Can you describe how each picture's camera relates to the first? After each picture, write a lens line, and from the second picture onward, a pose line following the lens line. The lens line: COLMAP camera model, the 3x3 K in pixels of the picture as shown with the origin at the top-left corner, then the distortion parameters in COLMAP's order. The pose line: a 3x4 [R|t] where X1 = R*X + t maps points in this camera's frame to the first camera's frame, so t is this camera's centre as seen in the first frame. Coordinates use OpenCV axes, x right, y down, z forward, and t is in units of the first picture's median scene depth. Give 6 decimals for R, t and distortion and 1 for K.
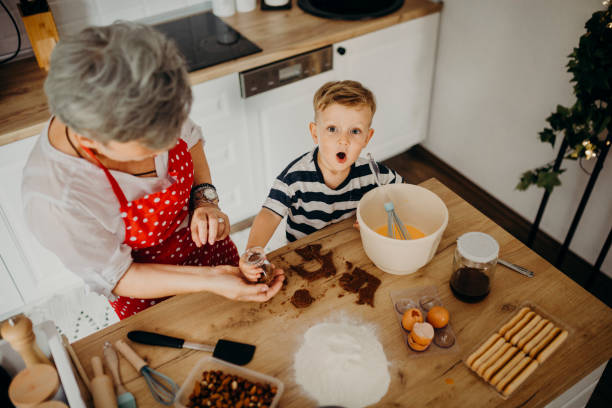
lens RADIAL K [[591.1, 0, 305.2], [0, 591.1, 203.5], [0, 0, 1]] dist [-0.072272, 0.104761]
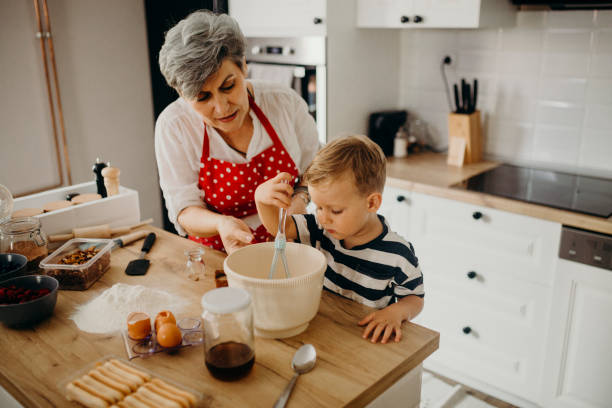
lens RADIAL K [[591.1, 0, 305.2], [0, 591.1, 203.5], [0, 0, 1]] dist [-0.072272, 0.104761]
pose [[0.275071, 0.312447, -0.909238, 0.945607], [-0.623279, 0.778019, 0.078796, -0.142266], [0.732024, 0.545034, 0.408752, 0.633698]]
